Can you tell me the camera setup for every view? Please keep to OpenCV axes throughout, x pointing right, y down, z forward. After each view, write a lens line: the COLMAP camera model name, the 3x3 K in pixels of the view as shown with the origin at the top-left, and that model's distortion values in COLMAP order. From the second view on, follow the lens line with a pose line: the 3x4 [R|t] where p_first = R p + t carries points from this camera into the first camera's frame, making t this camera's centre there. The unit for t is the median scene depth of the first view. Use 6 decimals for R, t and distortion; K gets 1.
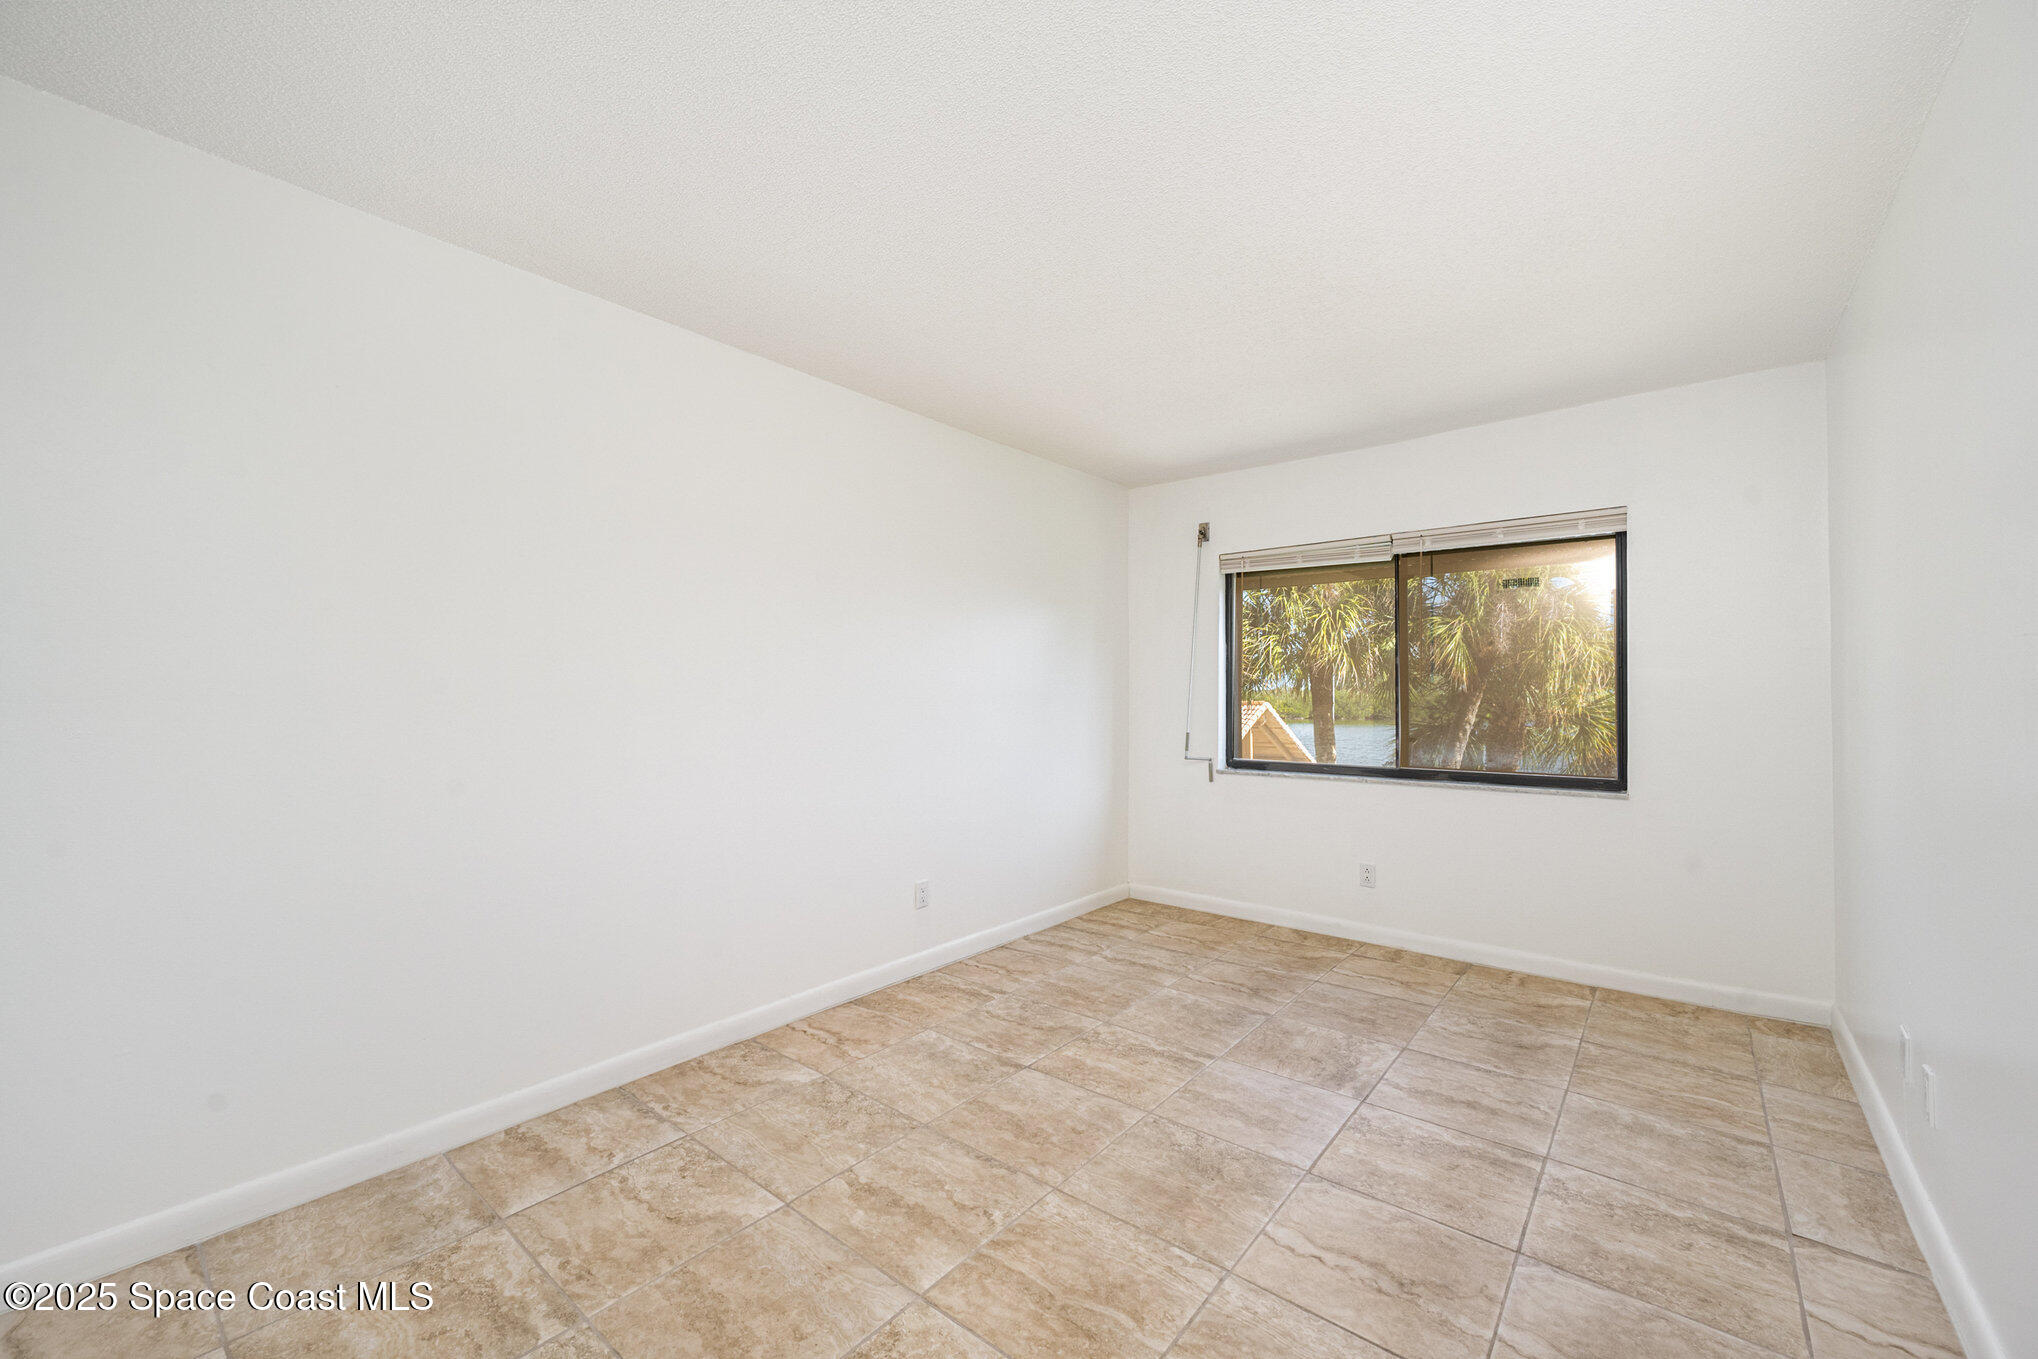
lens RADIAL K [[820.4, 0, 1004.6], [0, 820.4, 676.0], [0, 0, 1]] dist [0.007023, 0.000187]
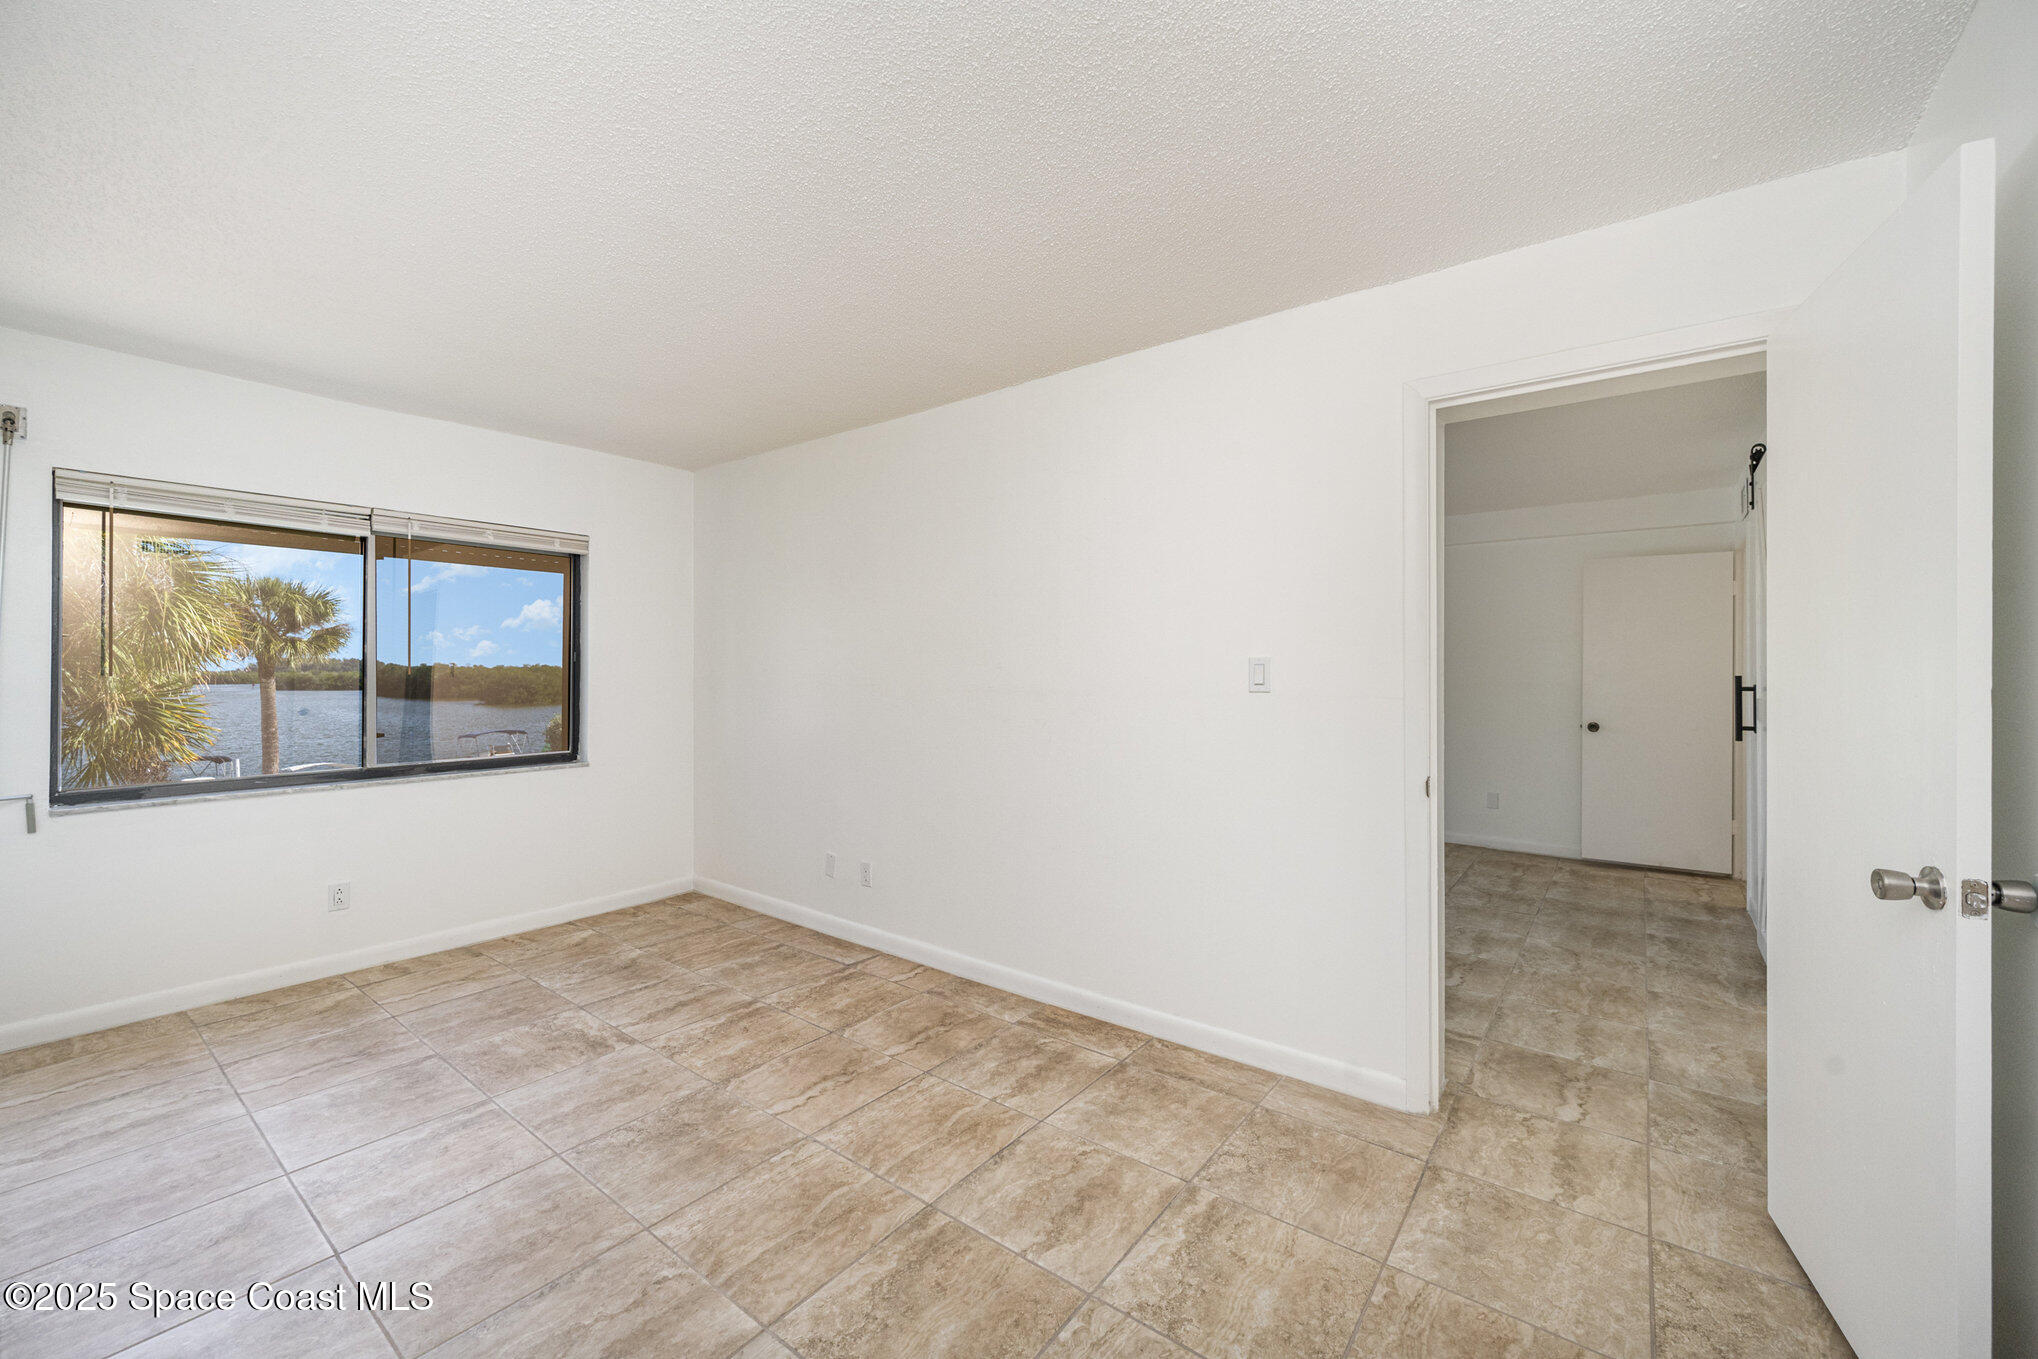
lens RADIAL K [[820.4, 0, 1004.6], [0, 820.4, 676.0], [0, 0, 1]] dist [0.007023, 0.000187]
pose [[-0.041836, -0.006145, 0.999106, -0.671924], [-0.024258, 0.999693, 0.005133, -0.024756], [-0.998830, -0.024021, -0.041972, 0.474391]]
